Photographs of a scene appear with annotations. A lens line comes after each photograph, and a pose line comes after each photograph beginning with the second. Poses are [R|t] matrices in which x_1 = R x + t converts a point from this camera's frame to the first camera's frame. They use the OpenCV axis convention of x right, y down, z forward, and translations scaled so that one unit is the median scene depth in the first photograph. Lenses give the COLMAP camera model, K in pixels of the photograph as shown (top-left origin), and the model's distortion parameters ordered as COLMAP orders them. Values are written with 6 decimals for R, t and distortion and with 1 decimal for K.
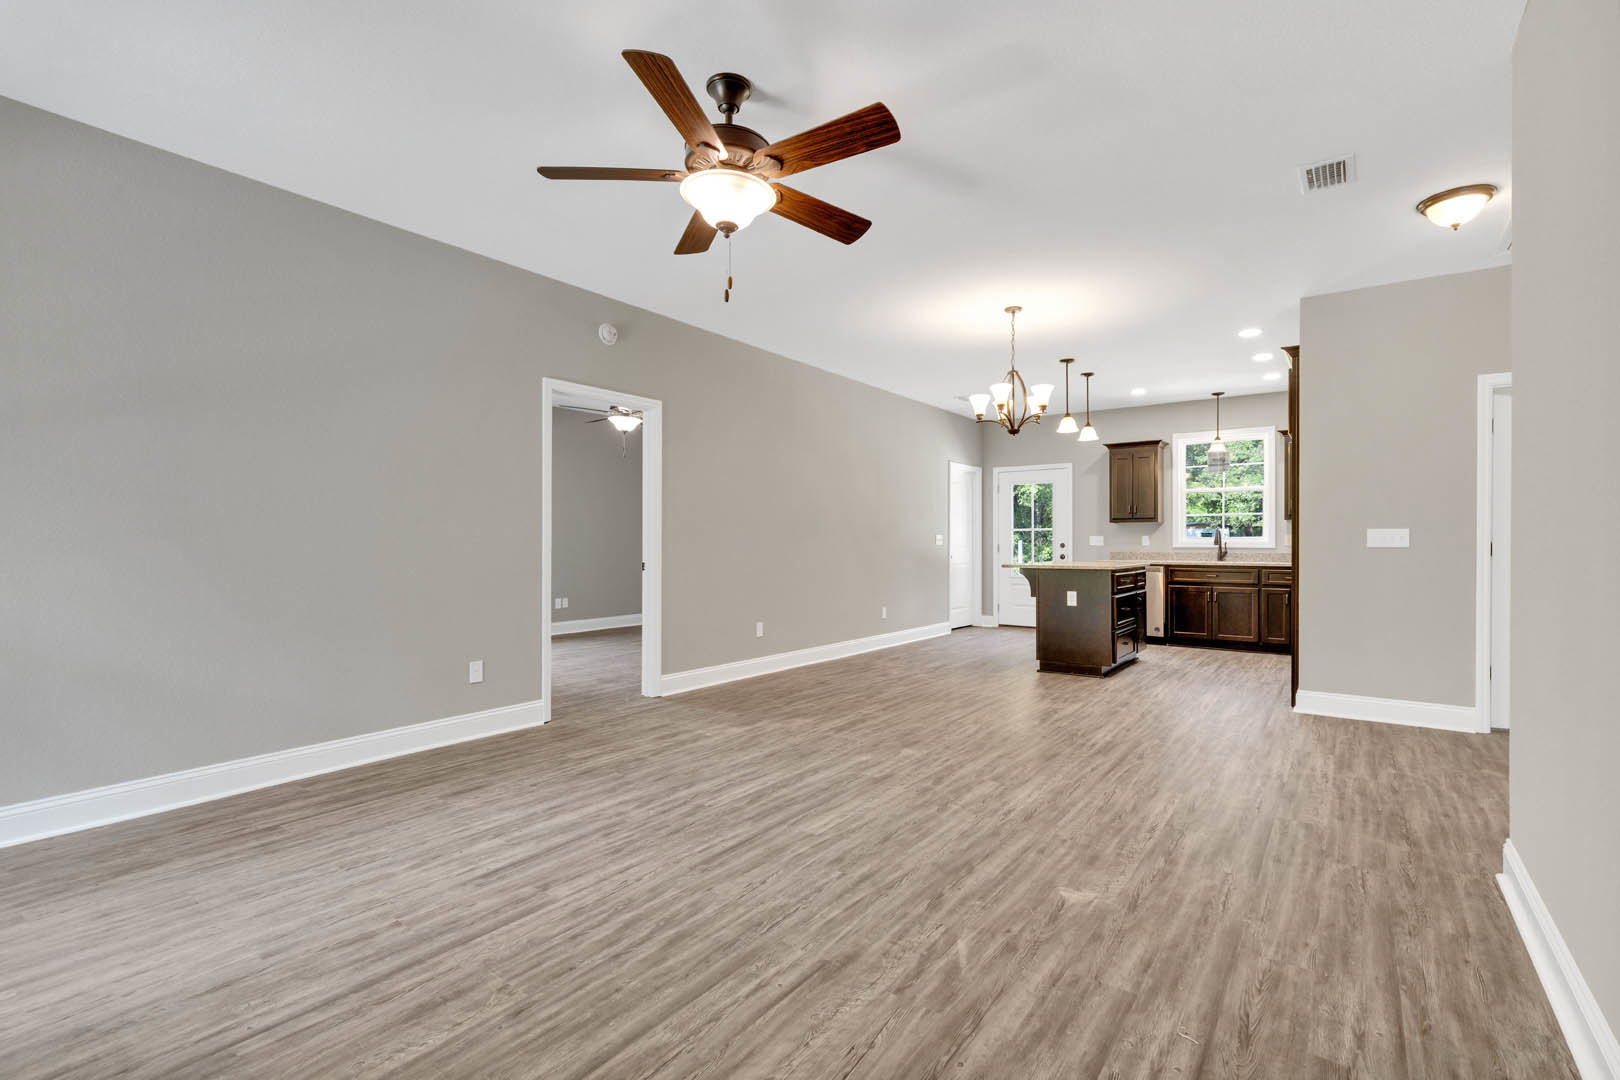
lens RADIAL K [[737.2, 0, 816.7], [0, 737.2, 540.2], [0, 0, 1]] dist [0.008349, -0.000801]
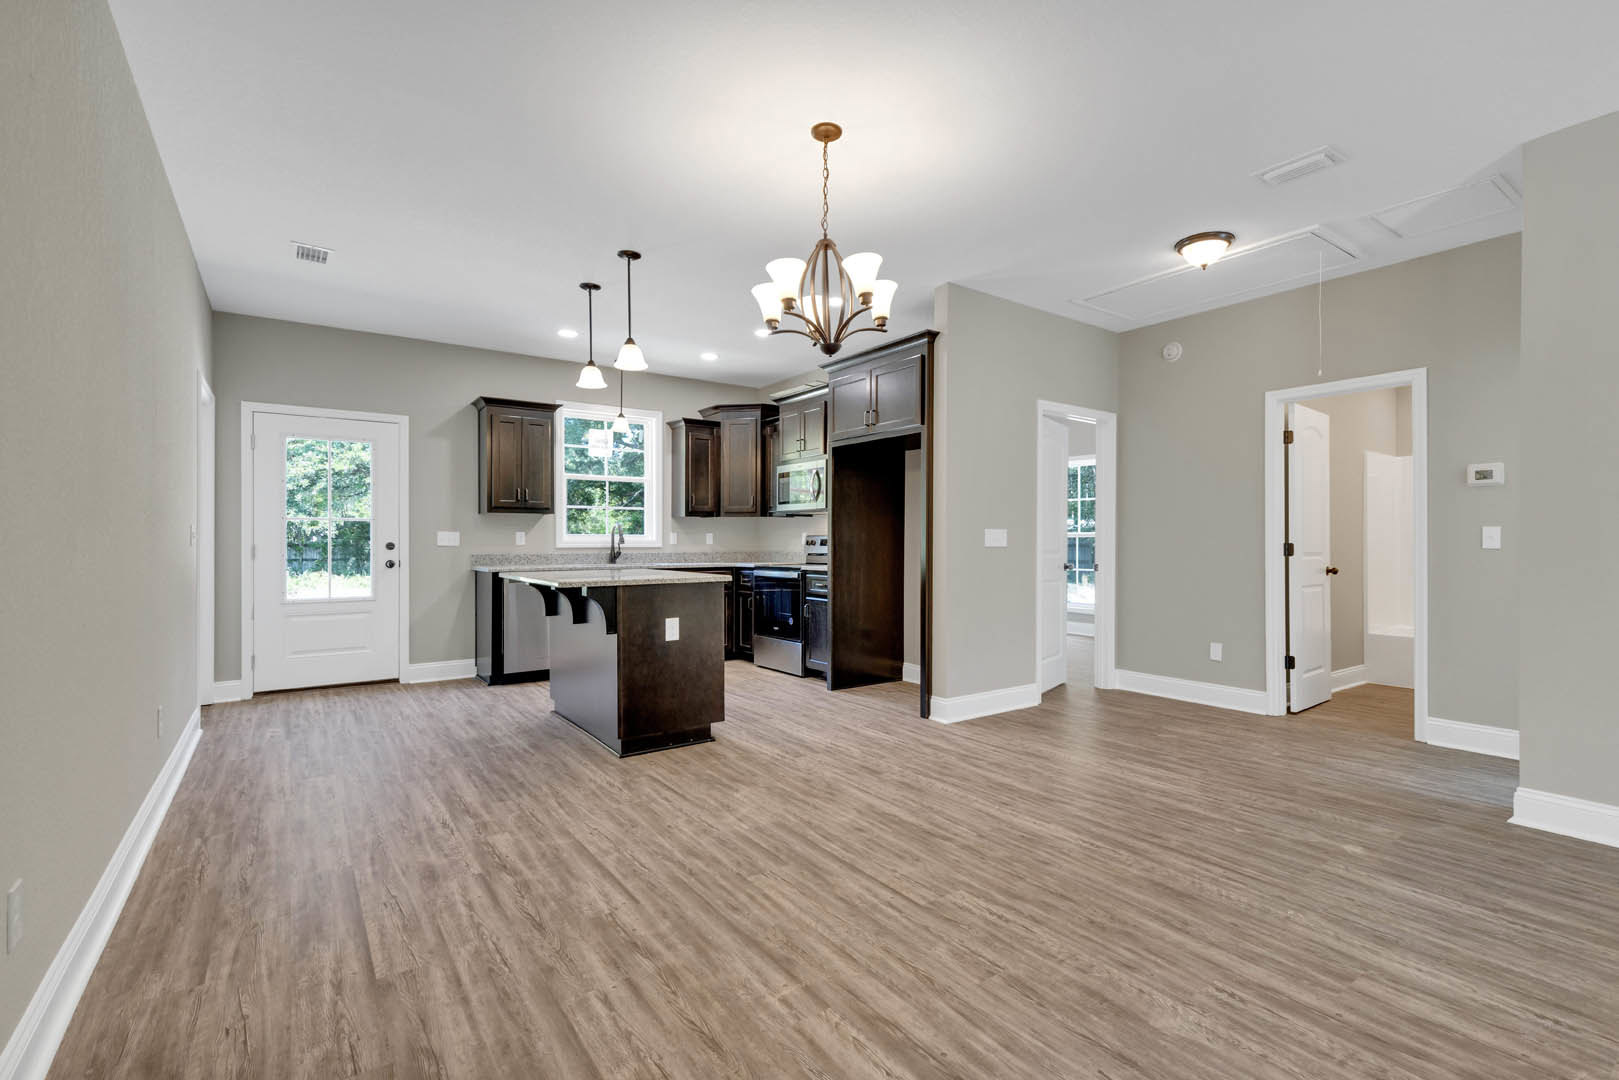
lens RADIAL K [[736.7, 0, 833.0], [0, 736.7, 541.8], [0, 0, 1]] dist [0.008349, -0.000801]
pose [[0.302096, -0.000463, 0.953277, -0.457895], [-0.004824, 0.999986, 0.002015, 0.001944], [-0.953265, -0.005207, 0.302089, 1.374968]]
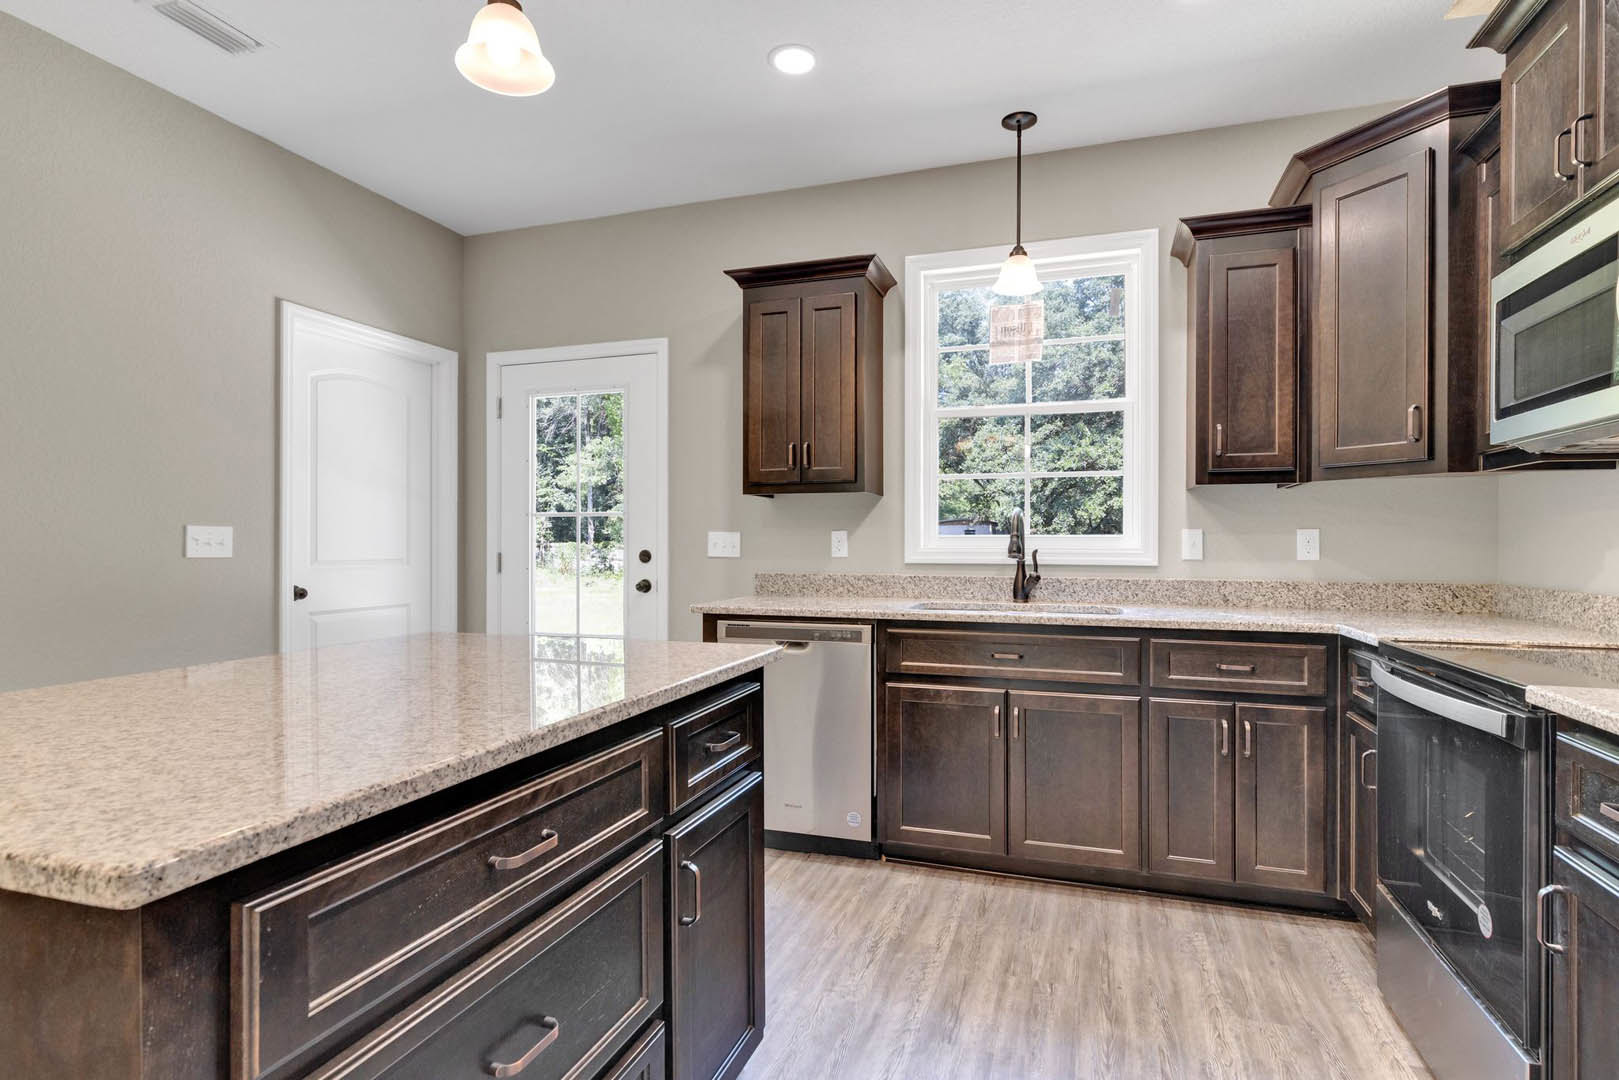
lens RADIAL K [[818.2, 0, 813.3], [0, 818.2, 541.4], [0, 0, 1]] dist [0.004880, -0.000457]
pose [[0.955604, 0.002222, 0.294645, 0.886179], [-0.003730, 0.999983, 0.004555, -0.008305], [-0.294630, -0.005452, 0.955596, 1.734400]]
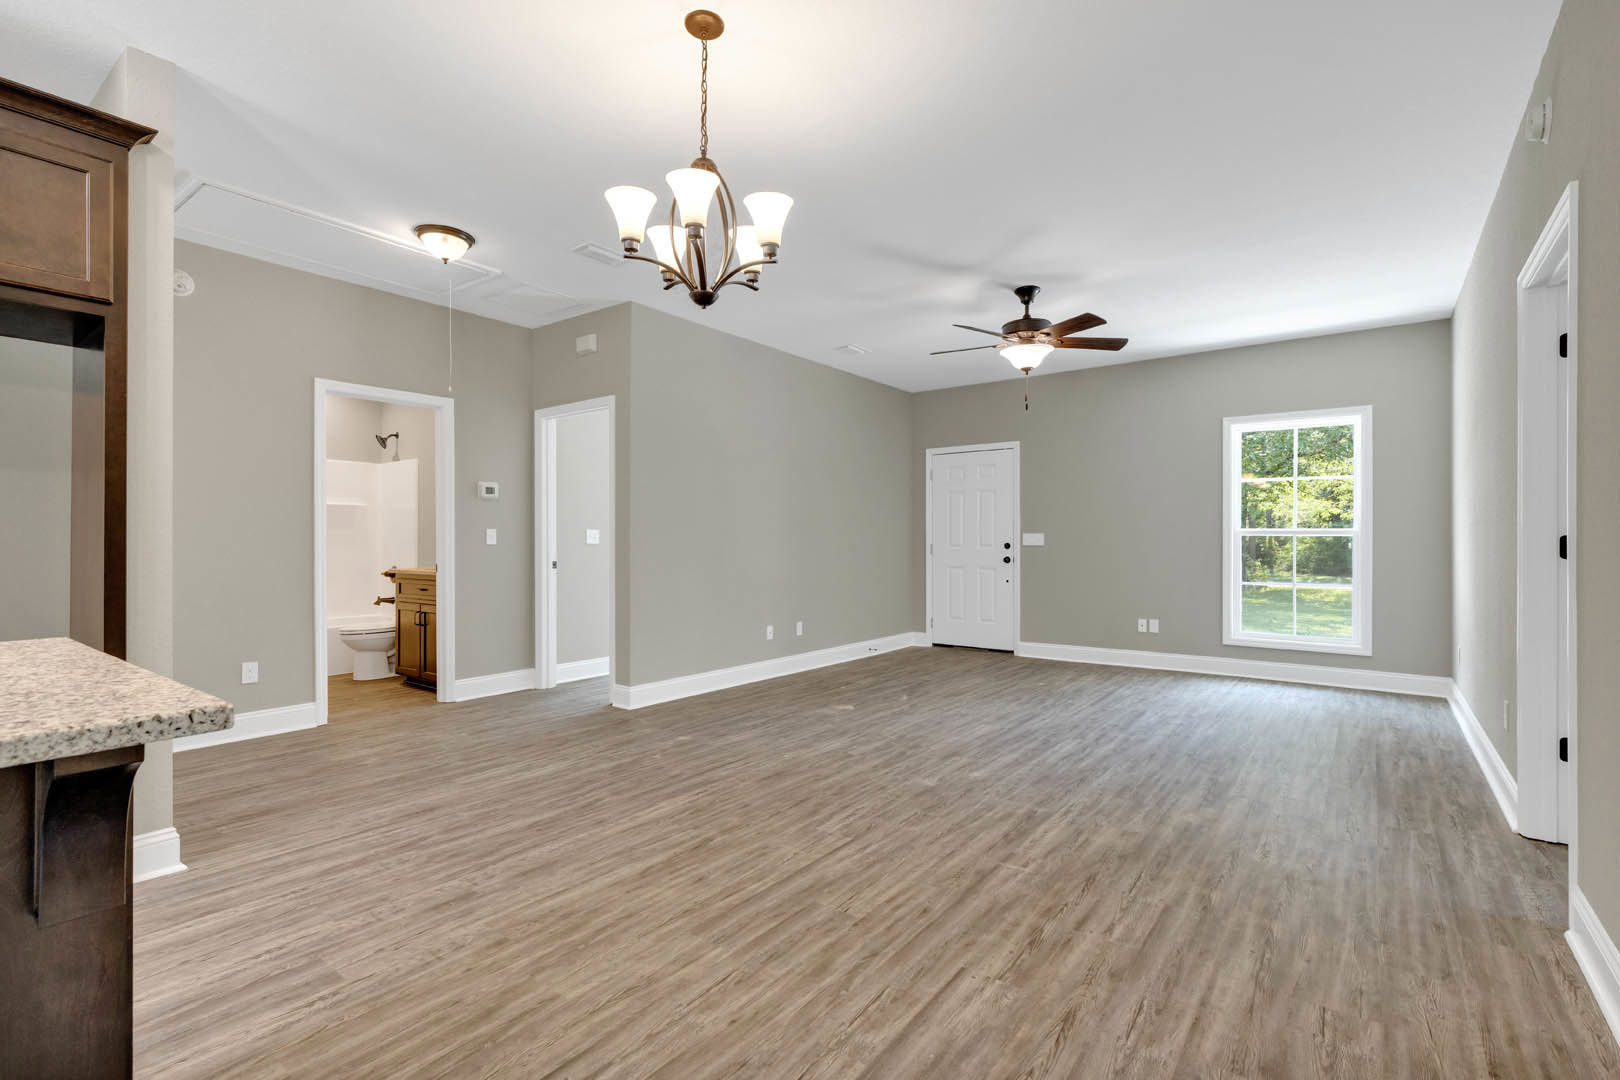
lens RADIAL K [[737.4, 0, 817.6], [0, 737.4, 538.3], [0, 0, 1]] dist [0.014315, -0.002630]
pose [[-0.999917, -0.002274, 0.012663, 0.317732], [-0.002400, 0.999948, -0.009931, 0.010491], [-0.012639, -0.009960, -0.999871, 2.430393]]
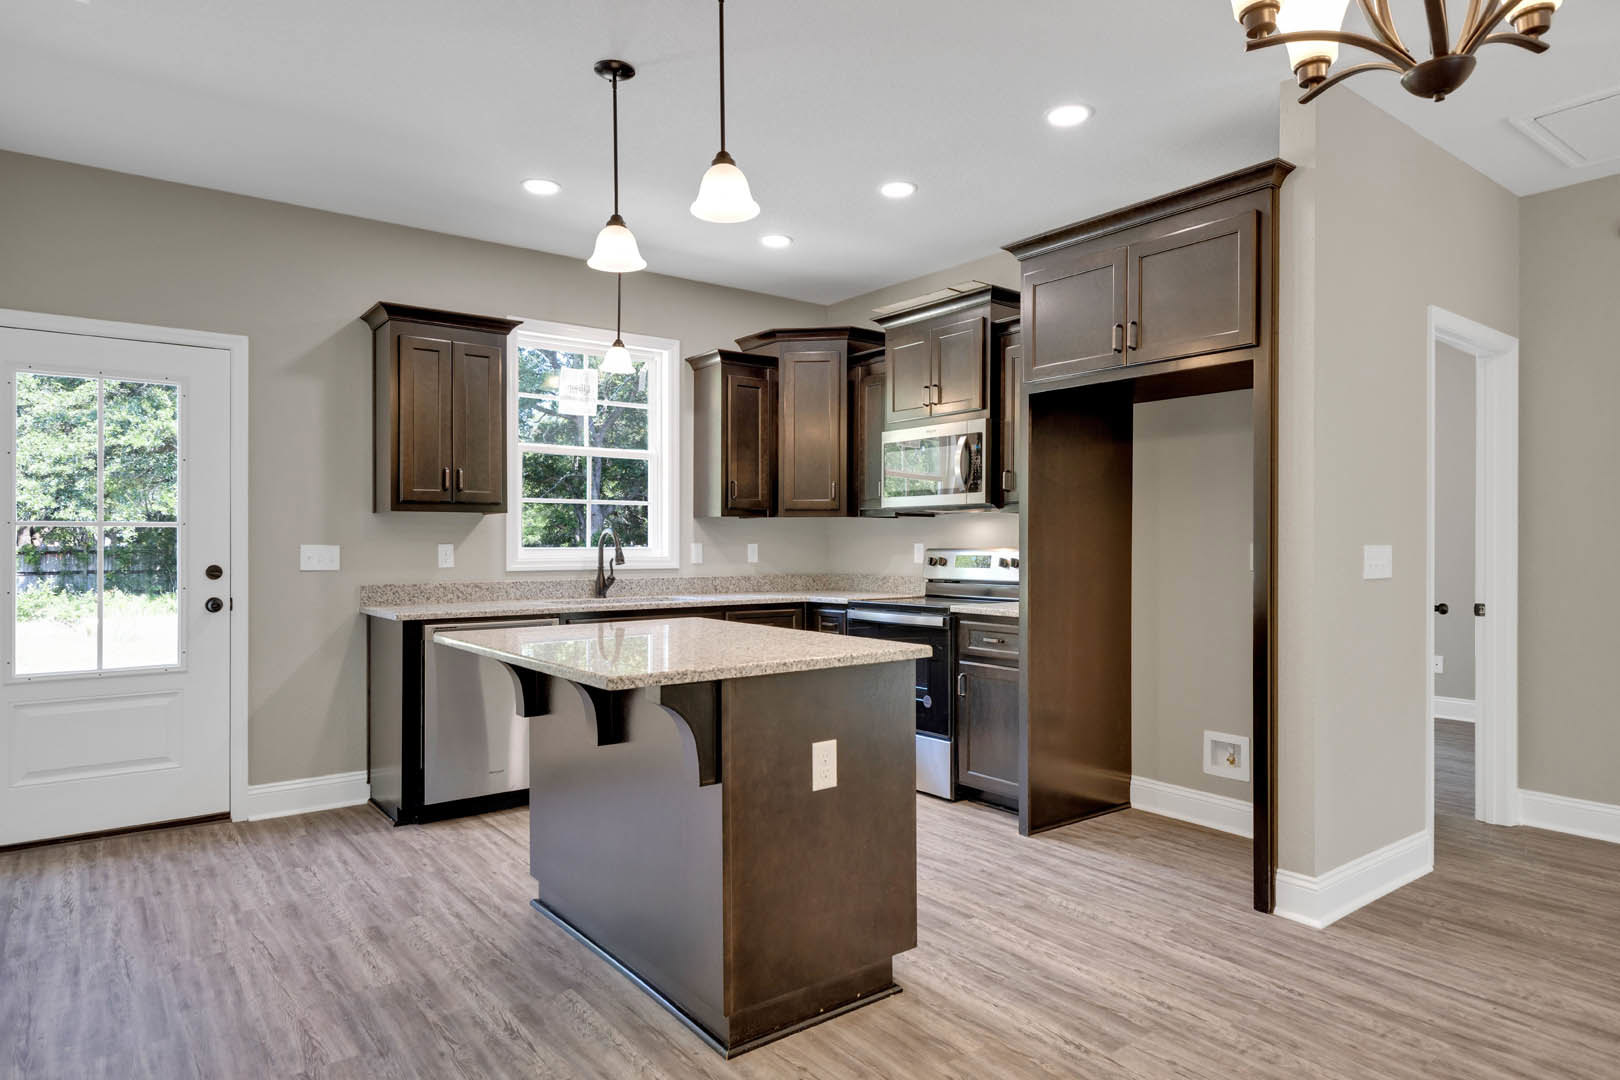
lens RADIAL K [[970.4, 0, 837.4], [0, 970.4, 542.0], [0, 0, 1]] dist [0.003891, -0.000435]
pose [[0.272443, 0.001495, 0.962171, -0.070864], [-0.004916, 0.999988, -0.000161, -0.024649], [-0.962159, -0.004686, 0.272447, 1.813708]]
